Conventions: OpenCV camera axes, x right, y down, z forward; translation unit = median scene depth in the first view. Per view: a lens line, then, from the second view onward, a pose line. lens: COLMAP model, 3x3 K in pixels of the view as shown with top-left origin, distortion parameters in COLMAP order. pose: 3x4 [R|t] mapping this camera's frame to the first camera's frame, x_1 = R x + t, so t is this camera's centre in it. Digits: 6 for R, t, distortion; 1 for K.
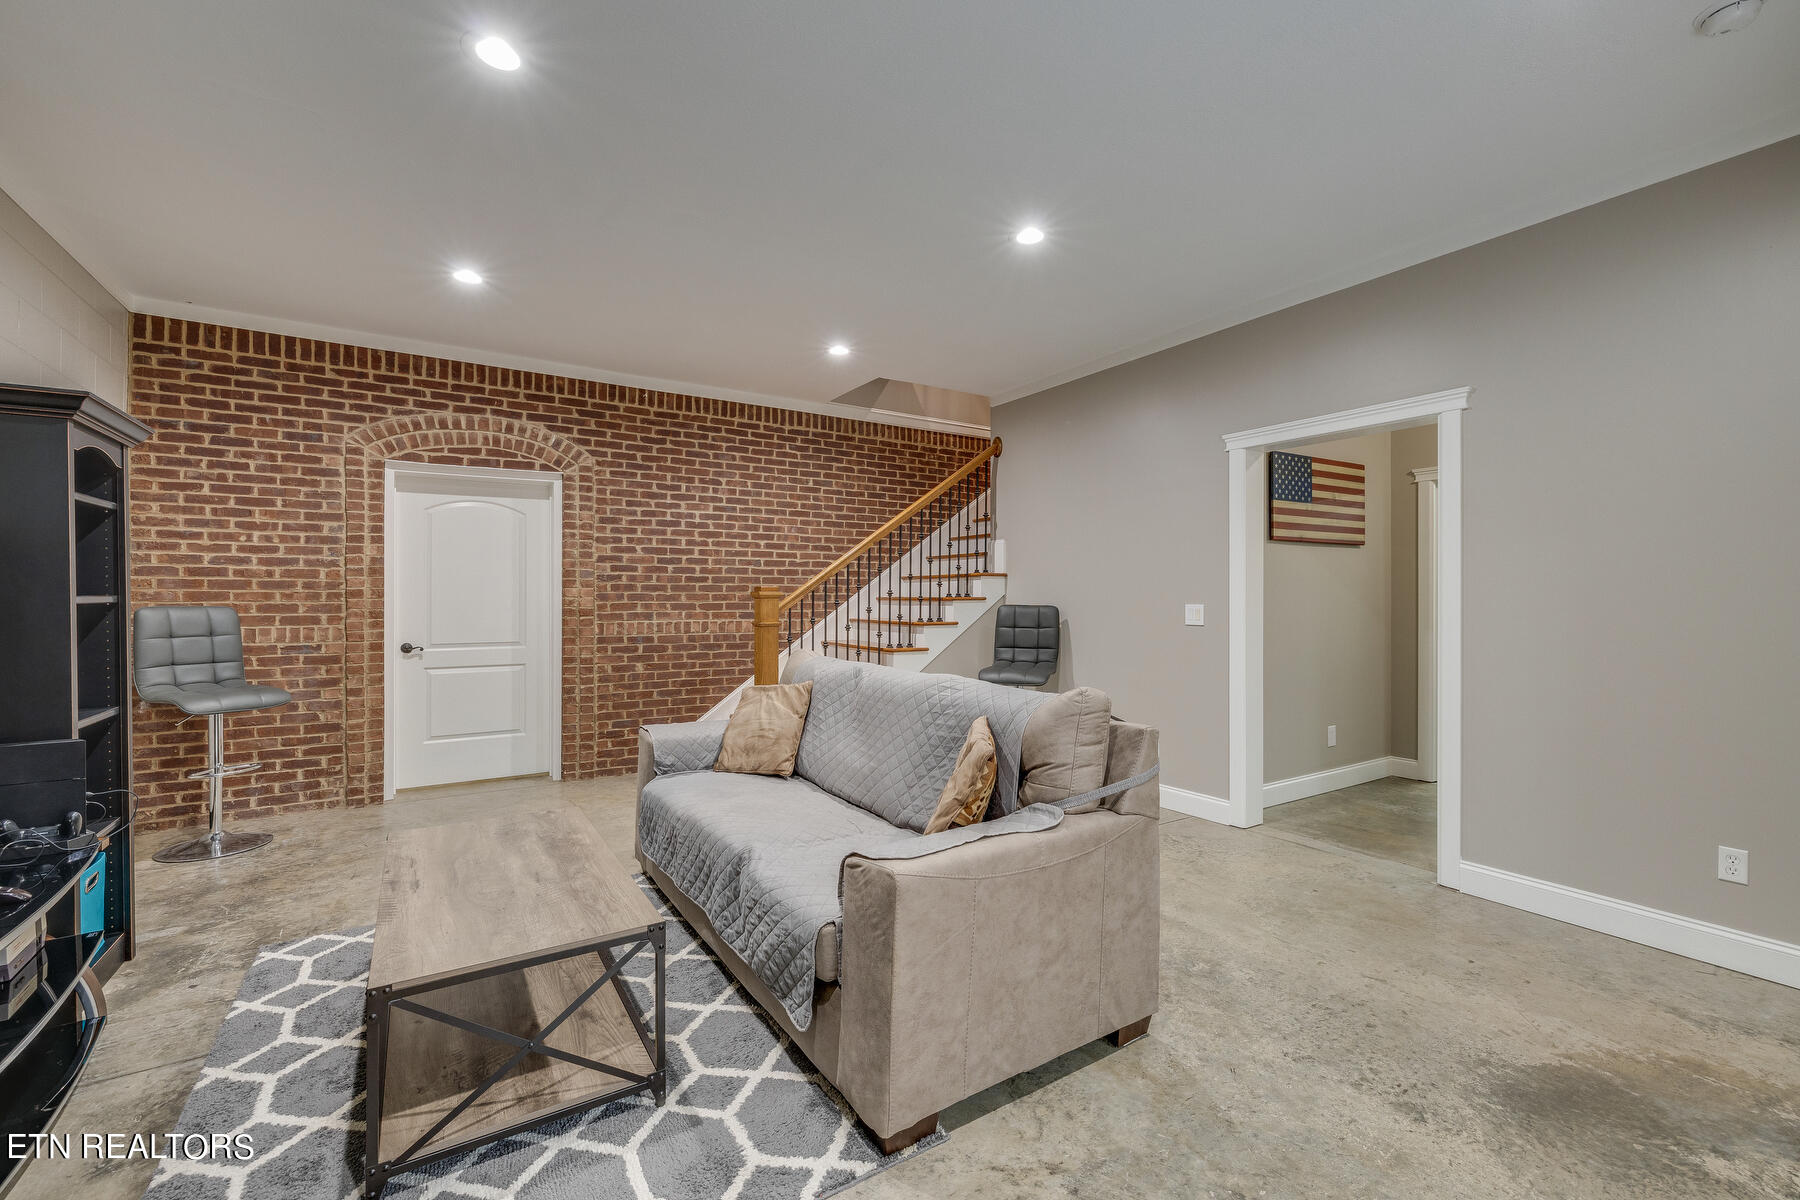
lens RADIAL K [[758.0, 0, 905.0], [0, 758.0, 594.4], [0, 0, 1]] dist [0.001214, -0.000063]
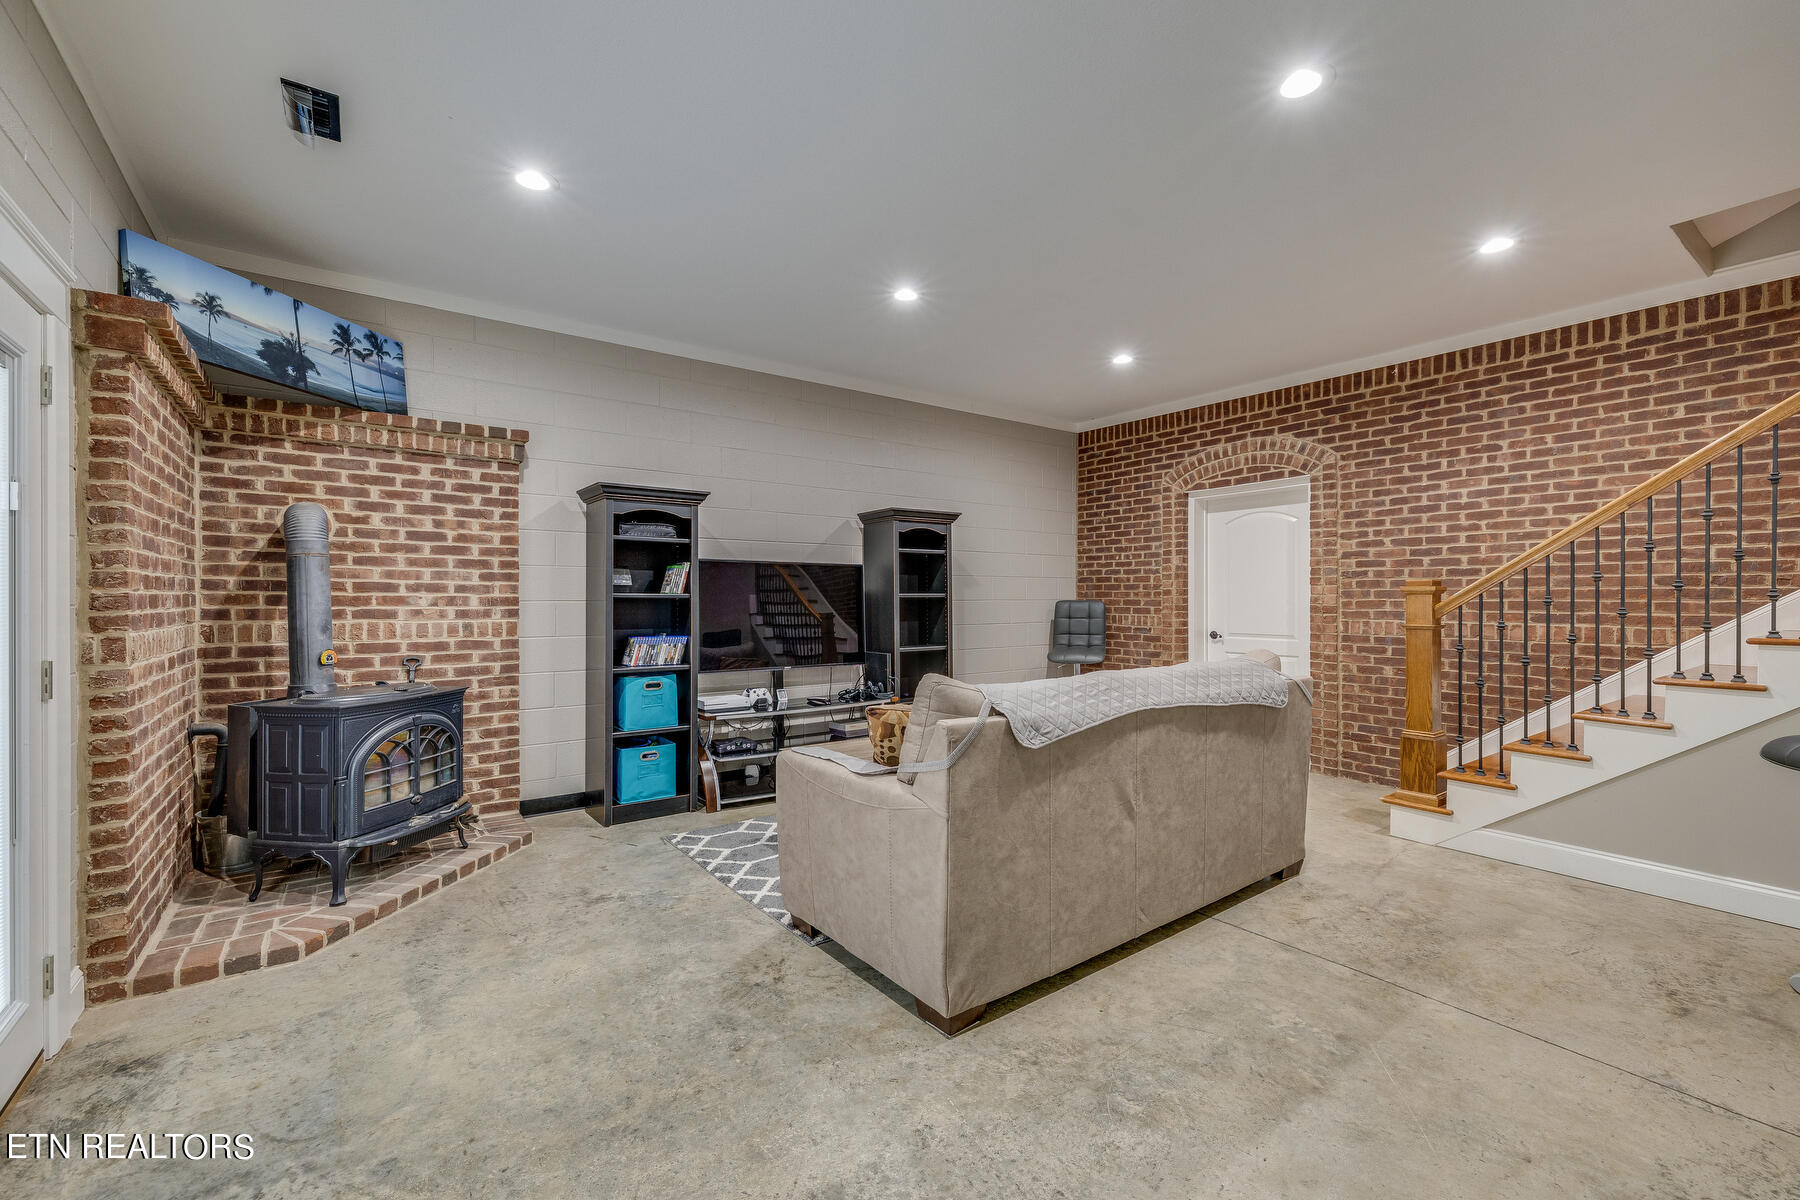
lens RADIAL K [[758.0, 0, 905.0], [0, 758.0, 594.4], [0, 0, 1]] dist [0.001214, -0.000063]
pose [[0.071269, -0.004495, -0.997447, 0.535124], [0.003556, 0.999985, -0.004253, 0.005865], [0.997451, -0.003244, 0.071284, 0.363266]]
